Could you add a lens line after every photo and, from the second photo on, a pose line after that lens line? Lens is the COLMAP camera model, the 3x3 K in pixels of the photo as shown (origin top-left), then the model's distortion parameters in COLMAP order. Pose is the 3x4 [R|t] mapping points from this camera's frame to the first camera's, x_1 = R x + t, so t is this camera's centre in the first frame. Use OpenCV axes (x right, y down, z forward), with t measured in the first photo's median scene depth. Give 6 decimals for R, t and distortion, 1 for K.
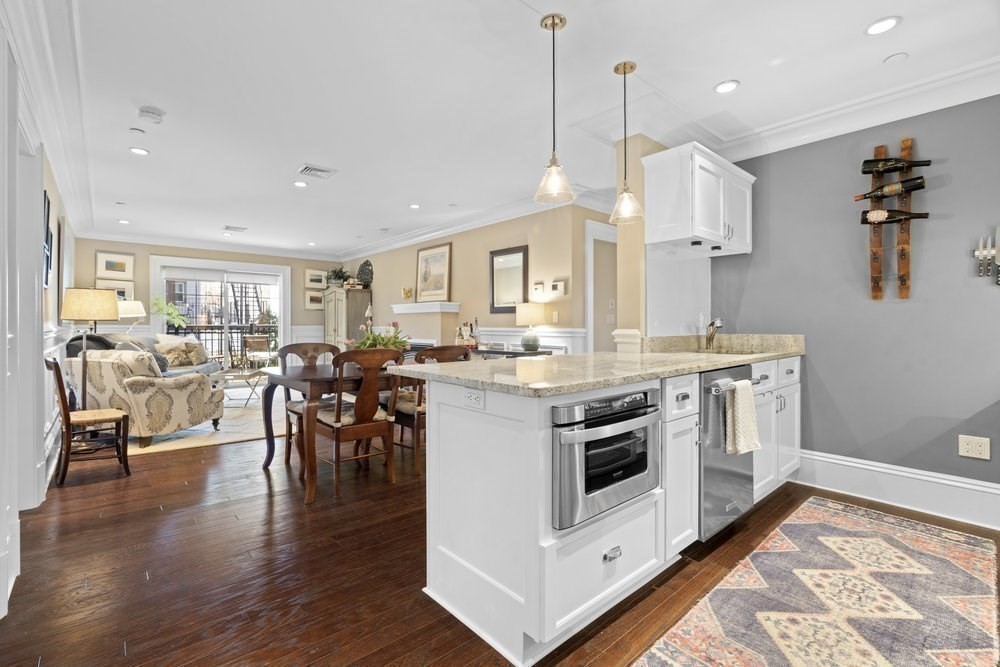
lens RADIAL K [[451.6, 0, 496.3], [0, 451.6, 330.6], [0, 0, 1]] dist [-0.003760, -0.000141]
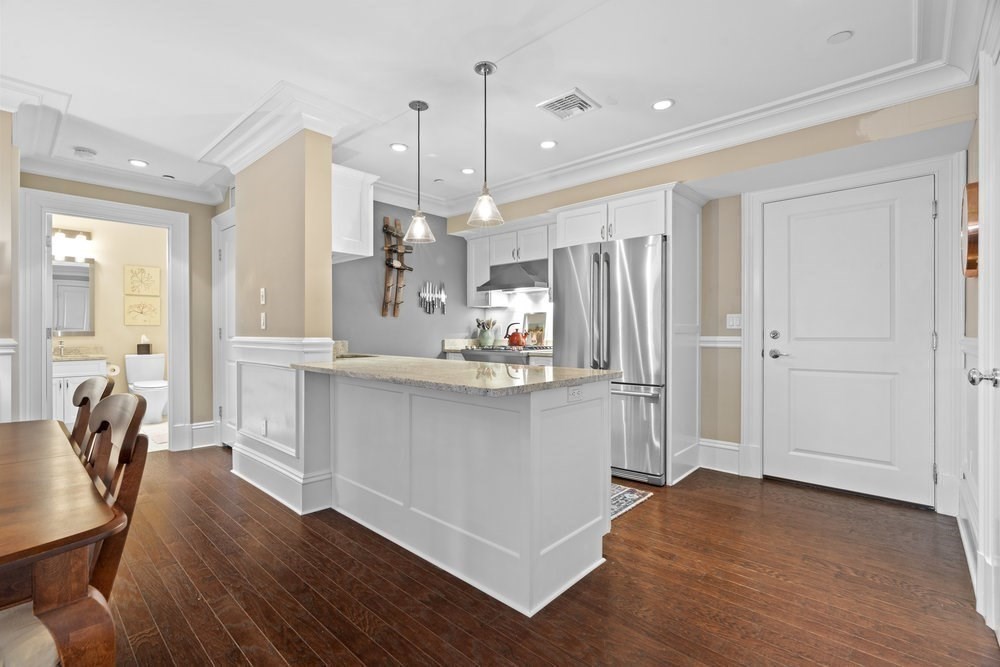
lens RADIAL K [[451.6, 0, 496.3], [0, 451.6, 330.6], [0, 0, 1]] dist [-0.003760, -0.000141]
pose [[-0.108560, 0.004002, 0.994082, -0.387542], [0.009442, 0.999951, -0.002994, -0.005578], [-0.994045, 0.009061, -0.108592, 0.416182]]
